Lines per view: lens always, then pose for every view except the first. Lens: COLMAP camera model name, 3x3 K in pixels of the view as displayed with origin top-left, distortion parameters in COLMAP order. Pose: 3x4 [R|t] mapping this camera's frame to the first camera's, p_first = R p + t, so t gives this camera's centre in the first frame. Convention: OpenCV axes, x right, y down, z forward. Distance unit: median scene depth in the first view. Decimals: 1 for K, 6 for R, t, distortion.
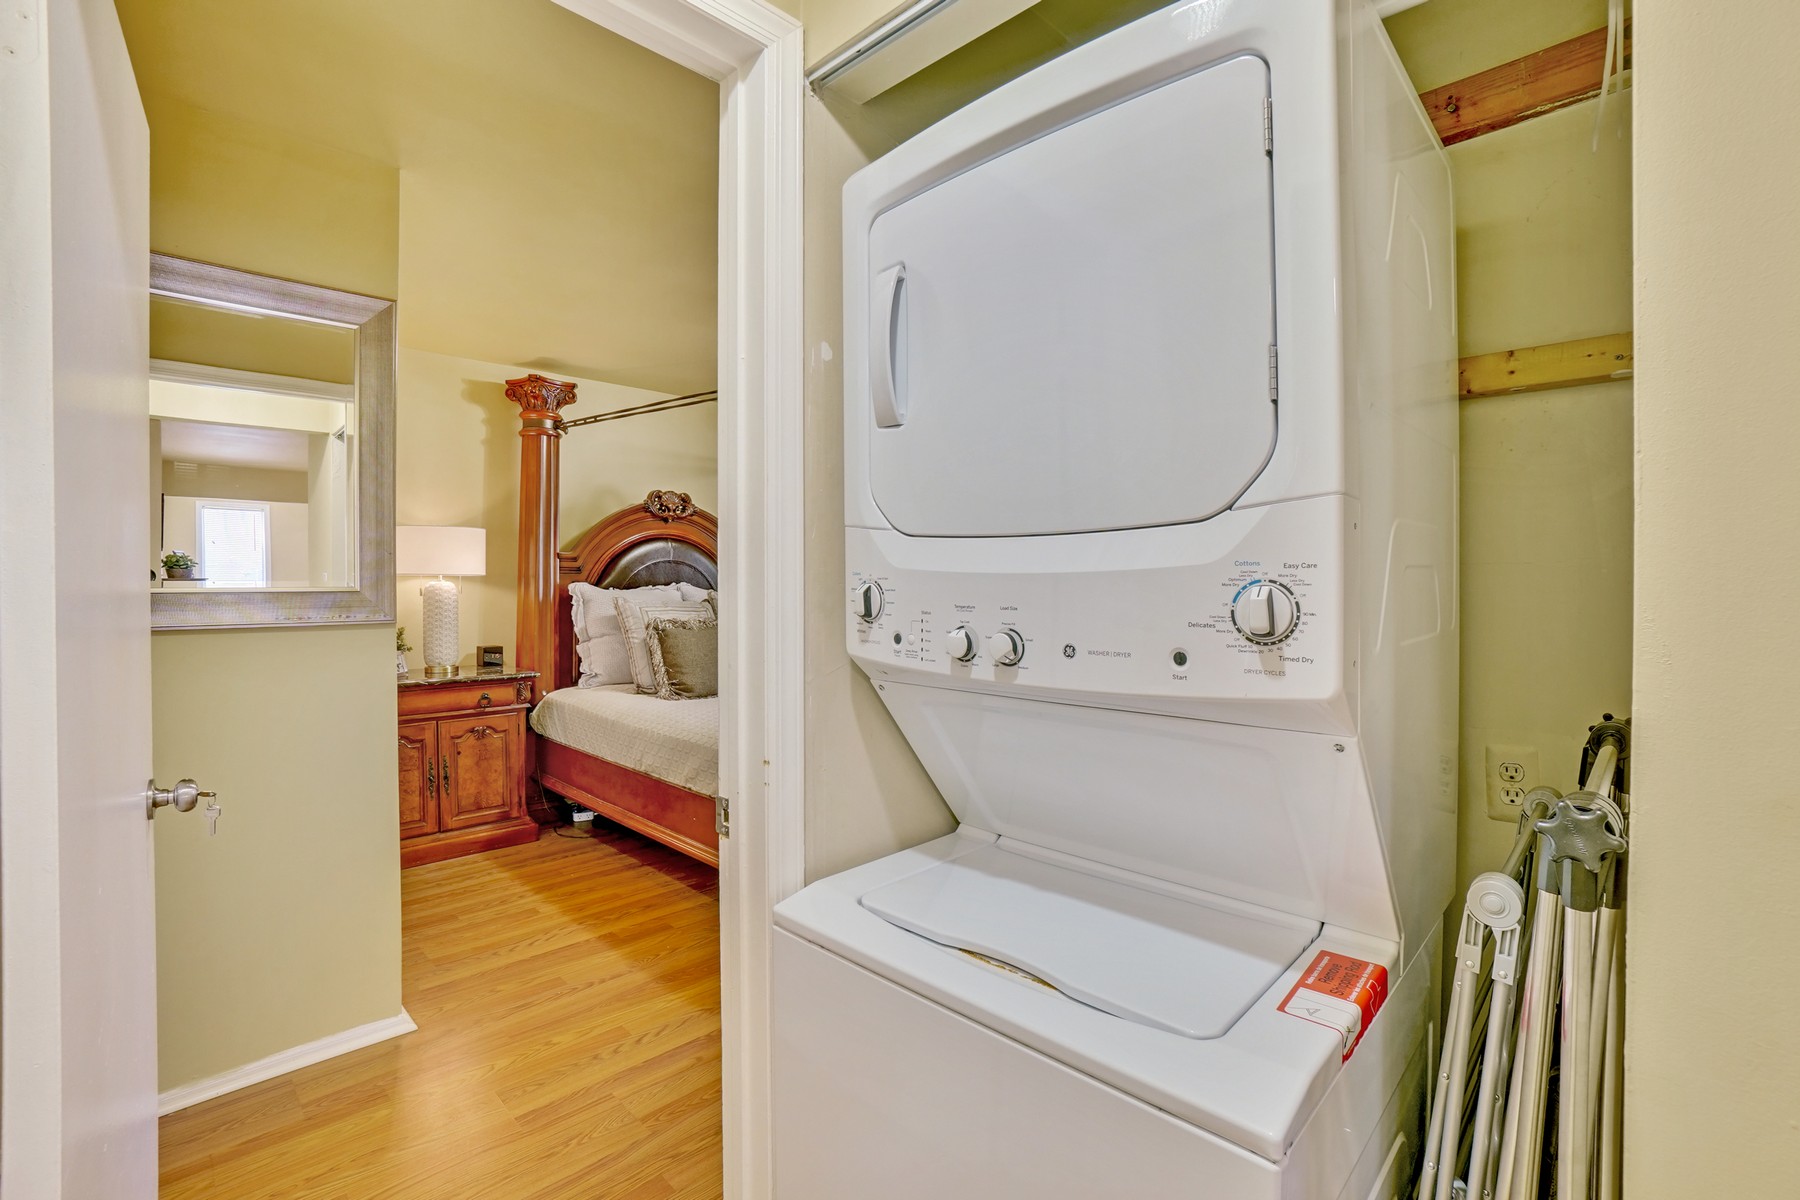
lens RADIAL K [[801.1, 0, 914.8], [0, 801.1, 591.6], [0, 0, 1]] dist [-0.057566, 0.017791]
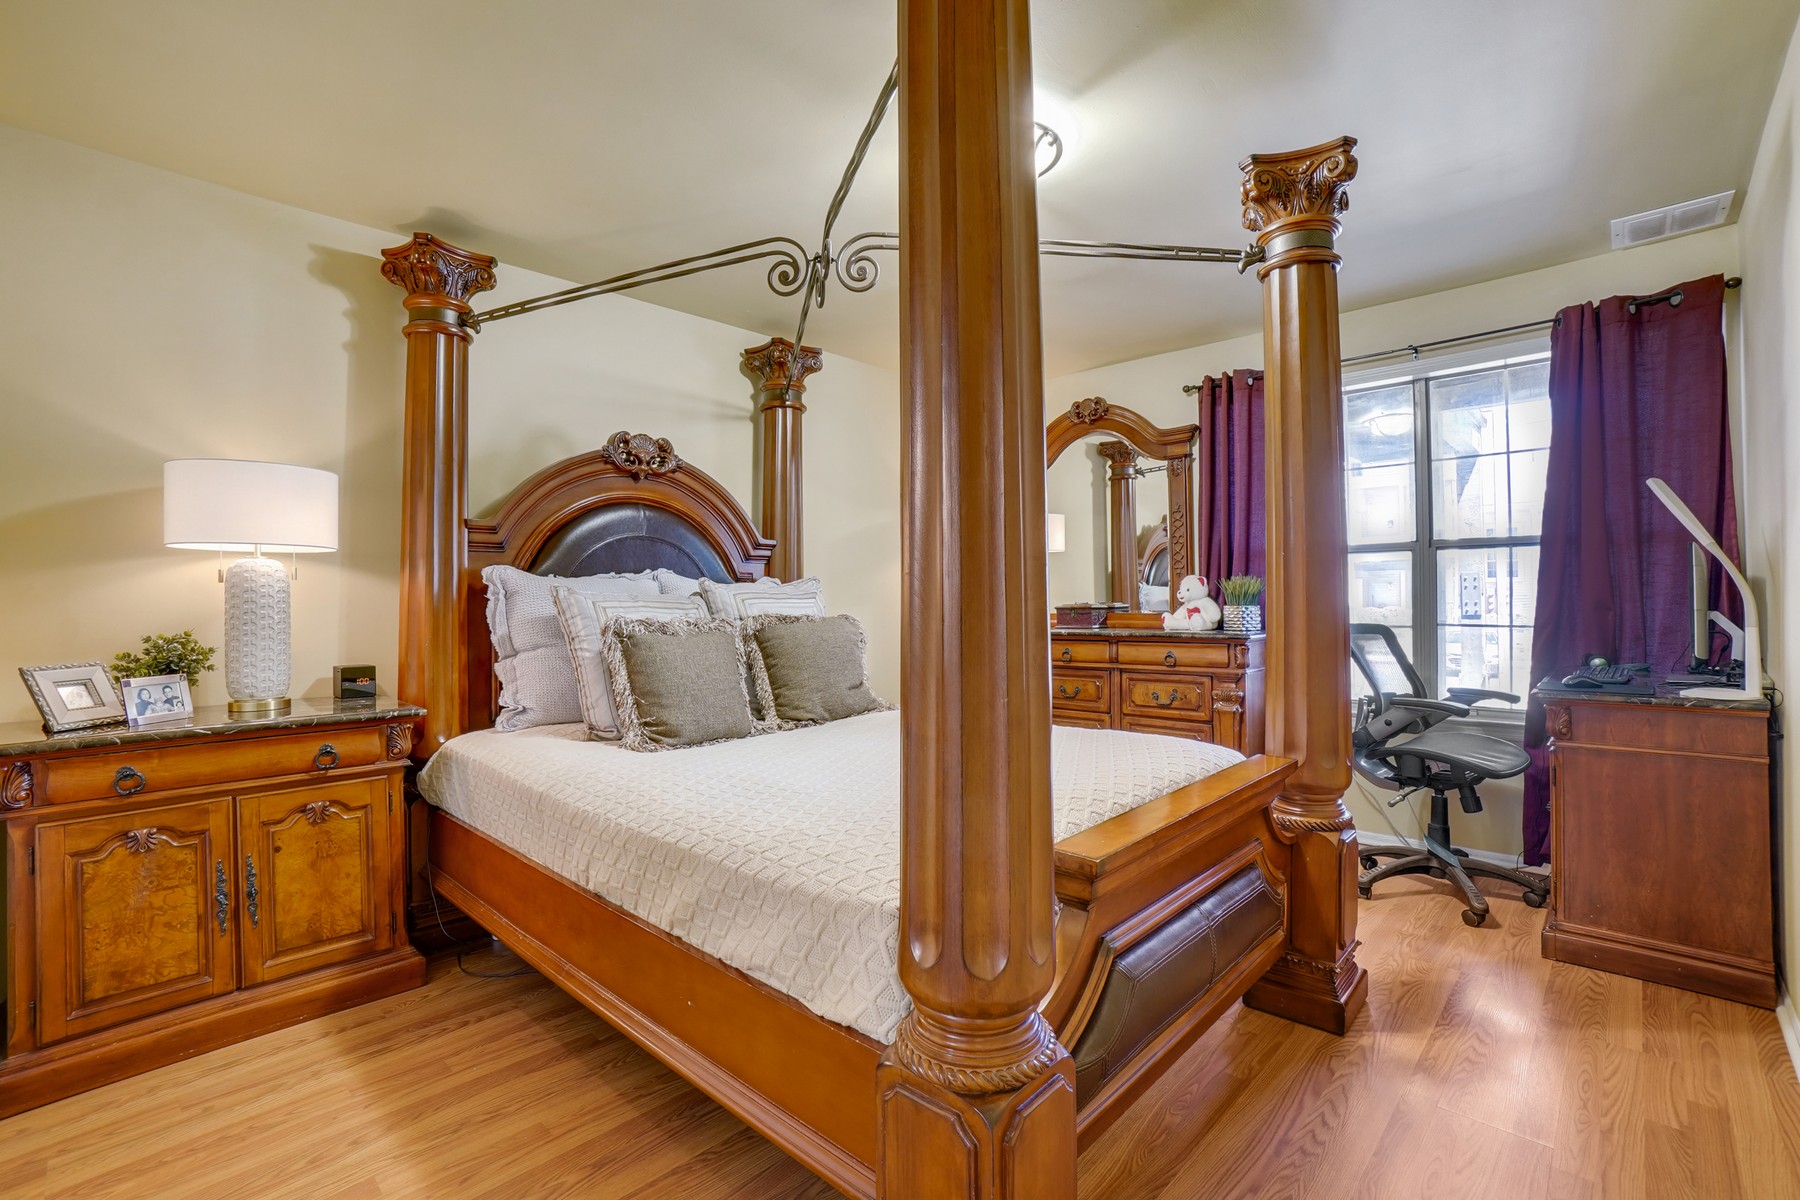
lens RADIAL K [[801.1, 0, 915.8], [0, 801.1, 600.9], [0, 0, 1]] dist [-0.057566, 0.017791]
pose [[0.999608, -0.010404, 0.025988, -0.109761], [0.010693, 0.999882, -0.011001, 0.029761], [-0.025870, 0.011275, 0.999602, 0.375850]]
